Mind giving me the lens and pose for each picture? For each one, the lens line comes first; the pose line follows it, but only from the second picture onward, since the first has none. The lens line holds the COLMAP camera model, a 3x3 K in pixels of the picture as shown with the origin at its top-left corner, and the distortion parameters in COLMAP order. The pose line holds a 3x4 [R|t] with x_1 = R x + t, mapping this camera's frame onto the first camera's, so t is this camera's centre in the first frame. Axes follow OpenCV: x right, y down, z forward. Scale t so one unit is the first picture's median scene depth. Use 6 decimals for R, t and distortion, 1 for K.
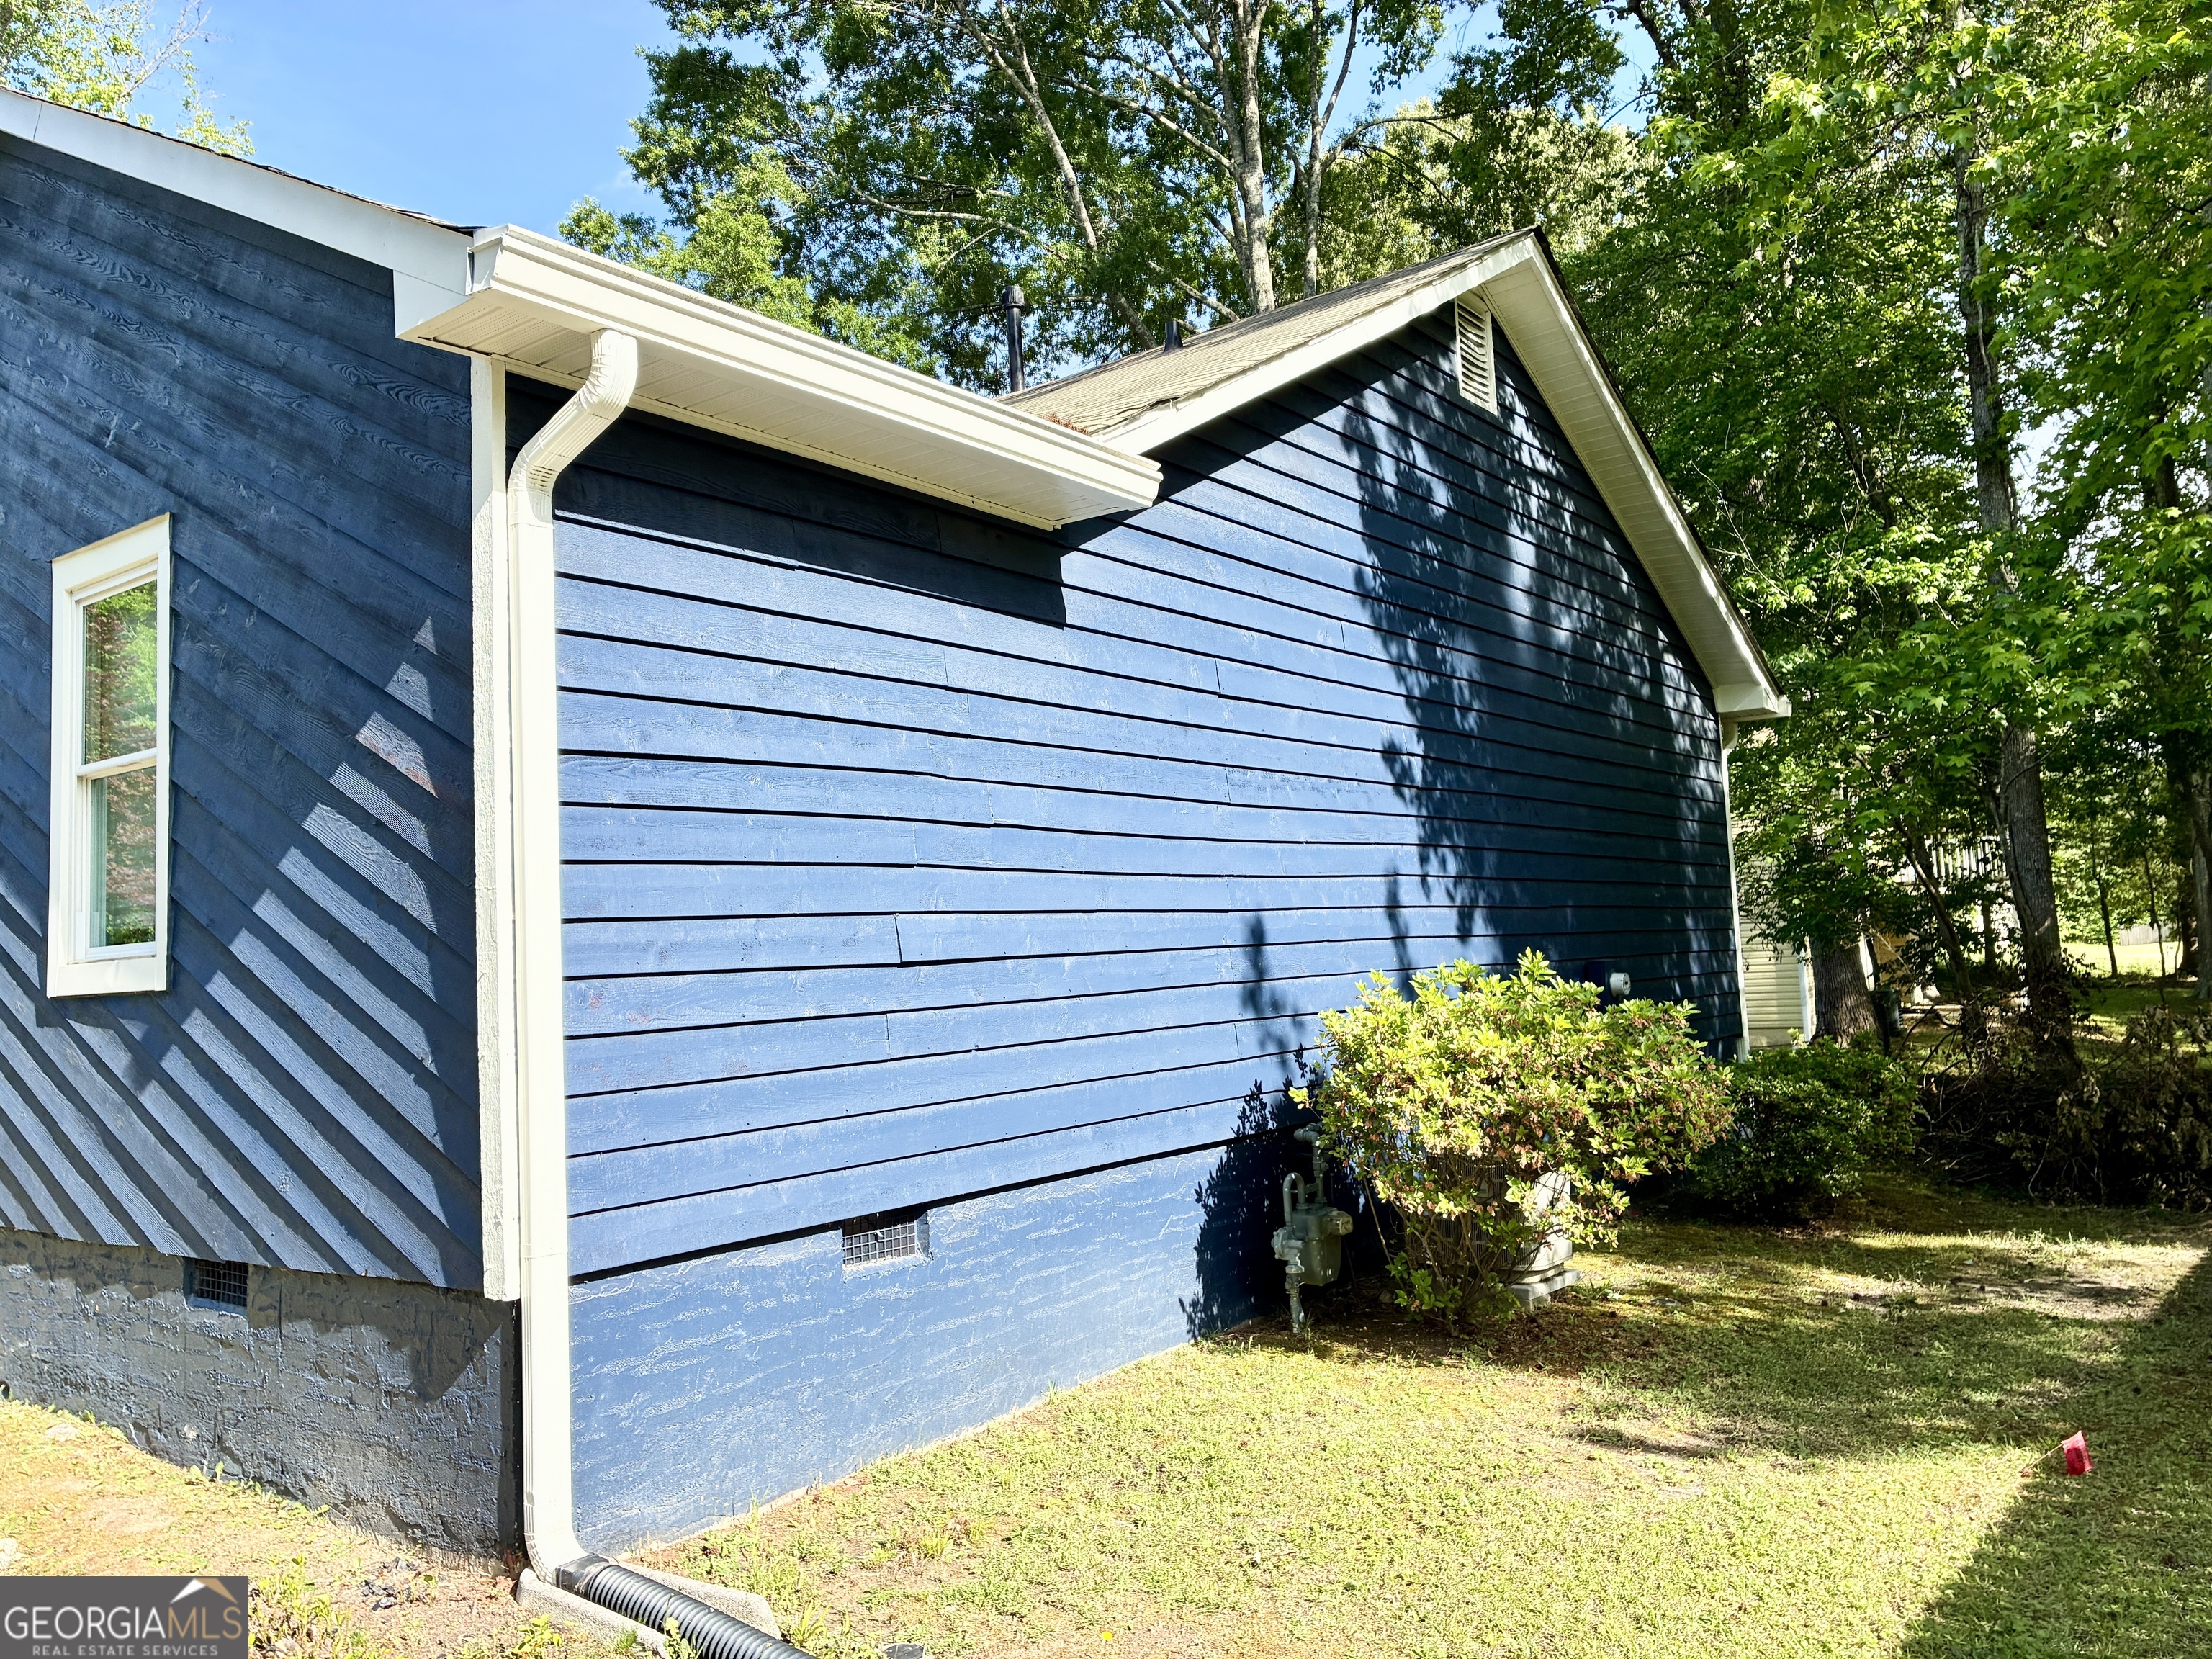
lens RADIAL K [[1676.8, 0, 1101.0], [0, 1676.8, 822.8], [0, 0, 1]] dist [0.045877, -0.053932]
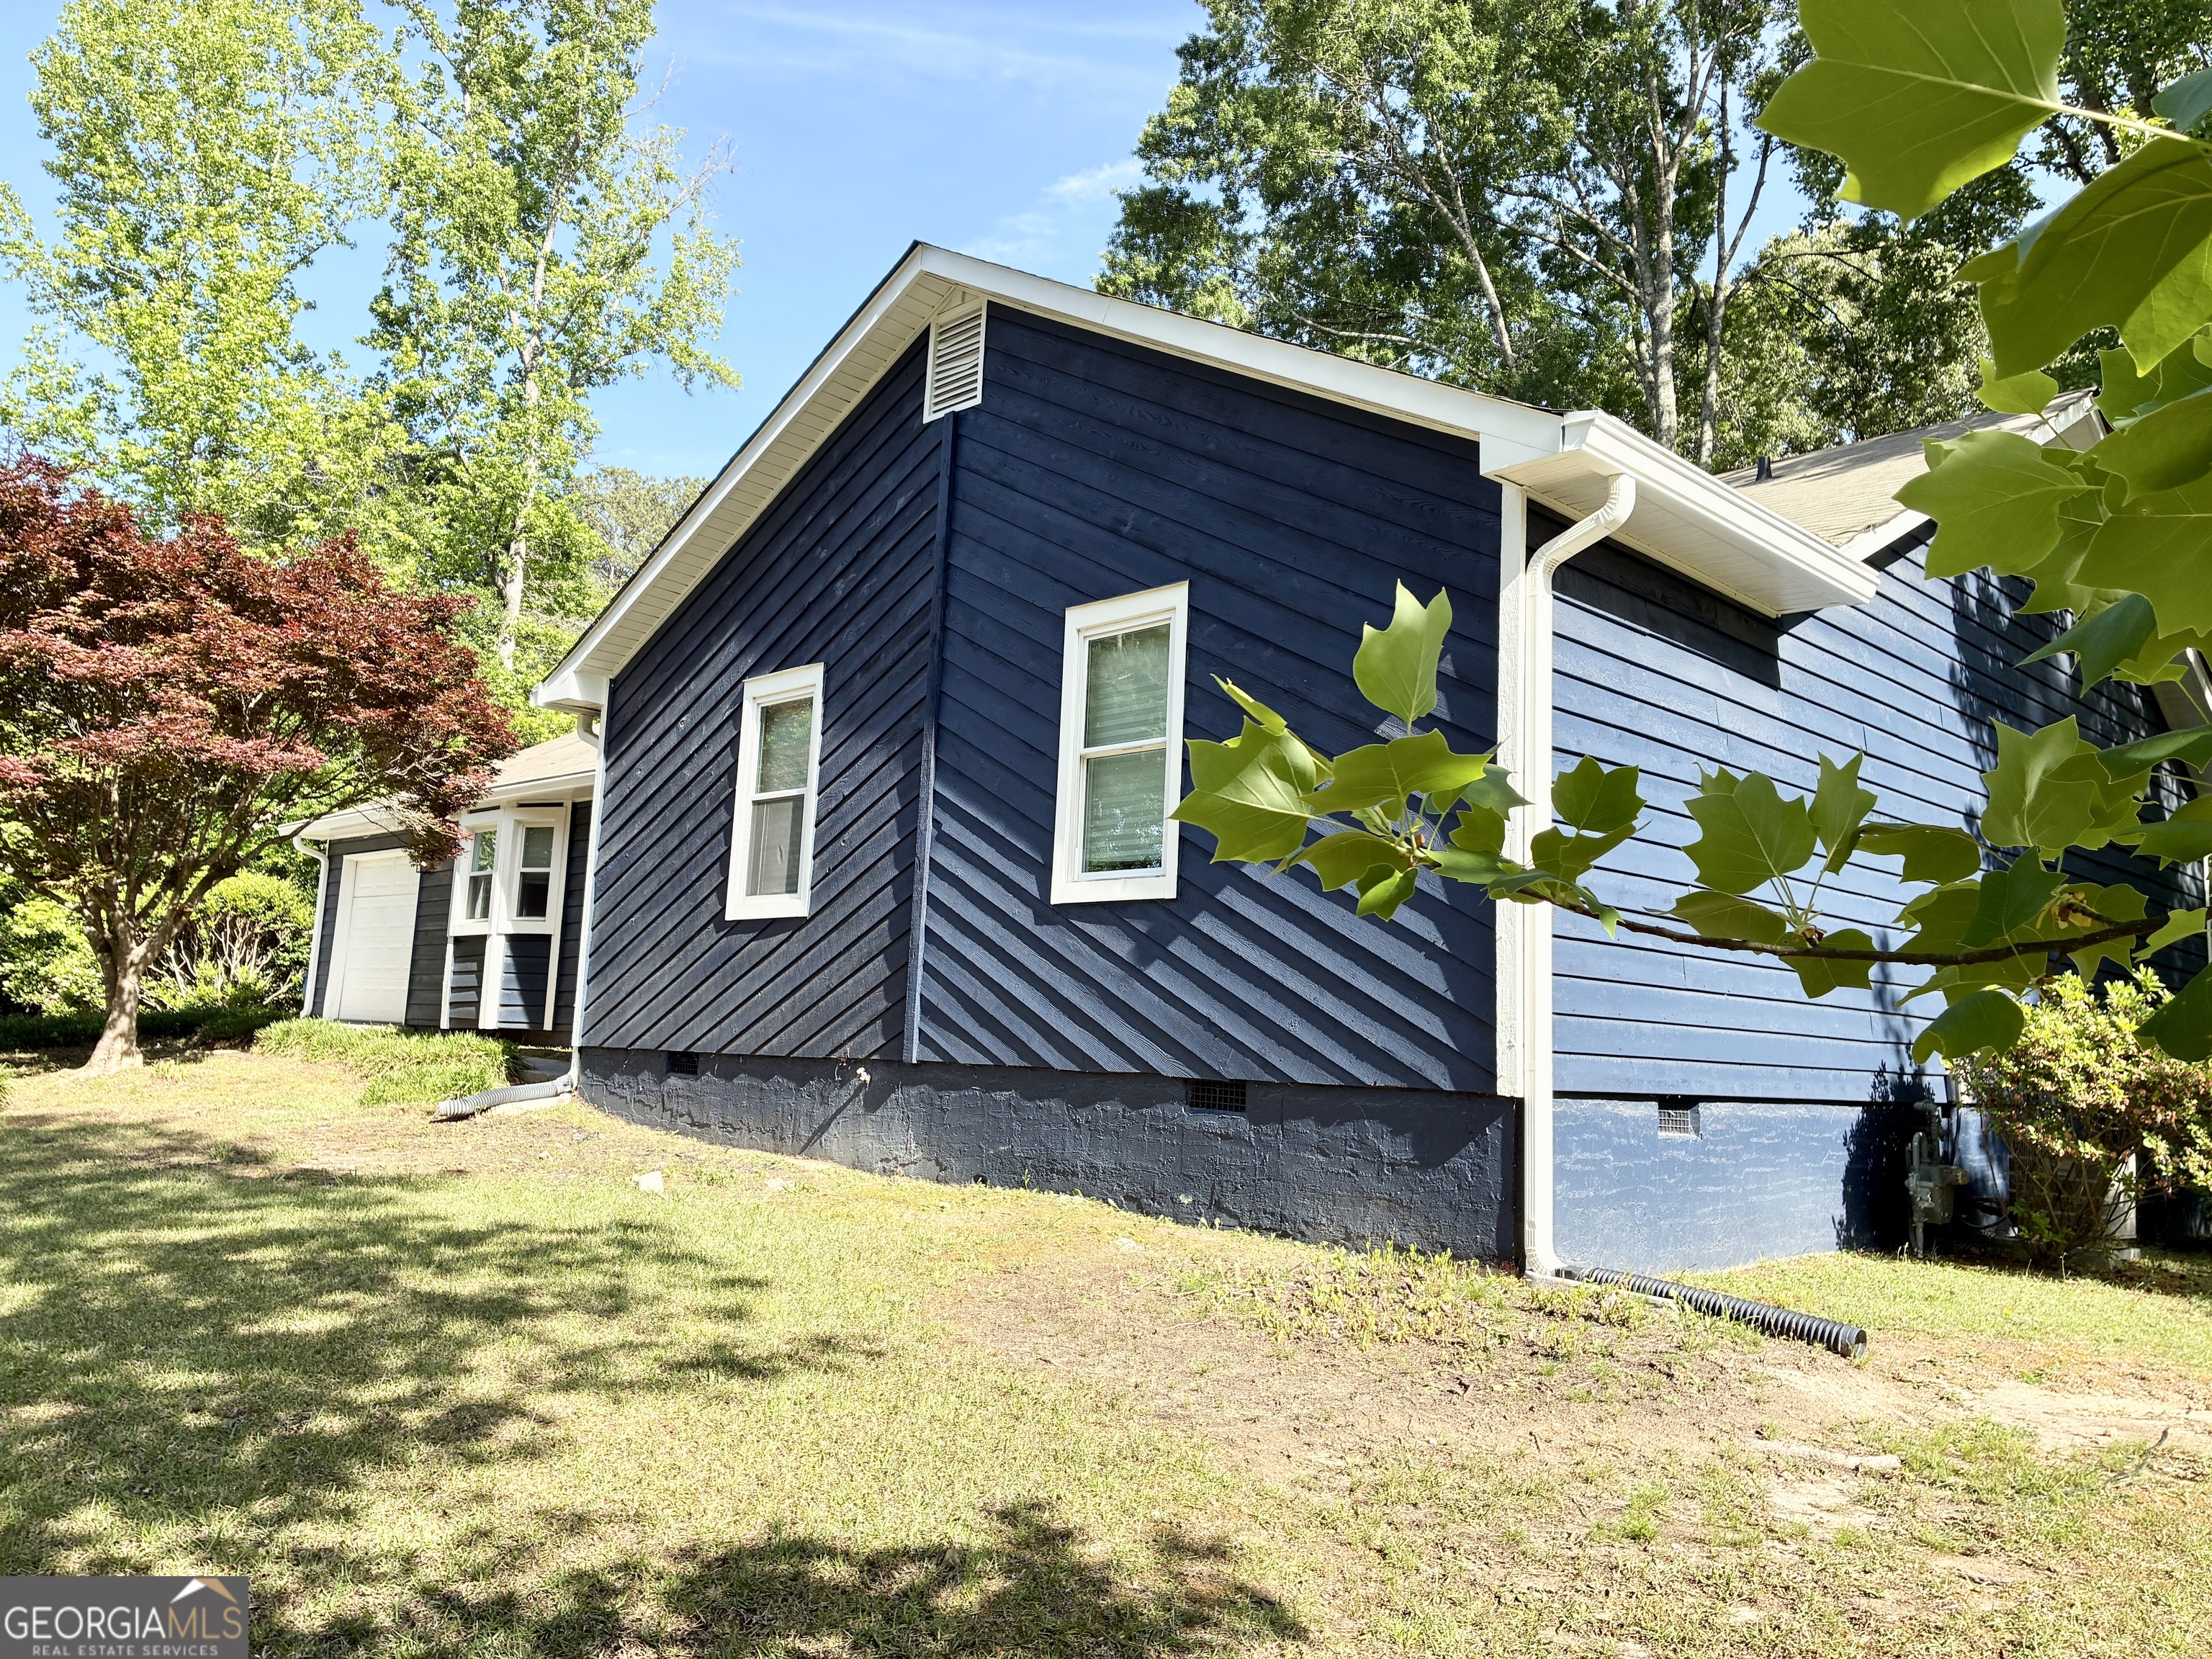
lens RADIAL K [[1676.8, 0, 1108.2], [0, 1676.8, 809.4], [0, 0, 1]] dist [0.045877, -0.053932]
pose [[0.985773, 0.066520, -0.154359, -0.353813], [-0.076008, 0.995511, -0.056394, 0.097982], [0.149915, 0.067324, 0.986404, -0.413590]]
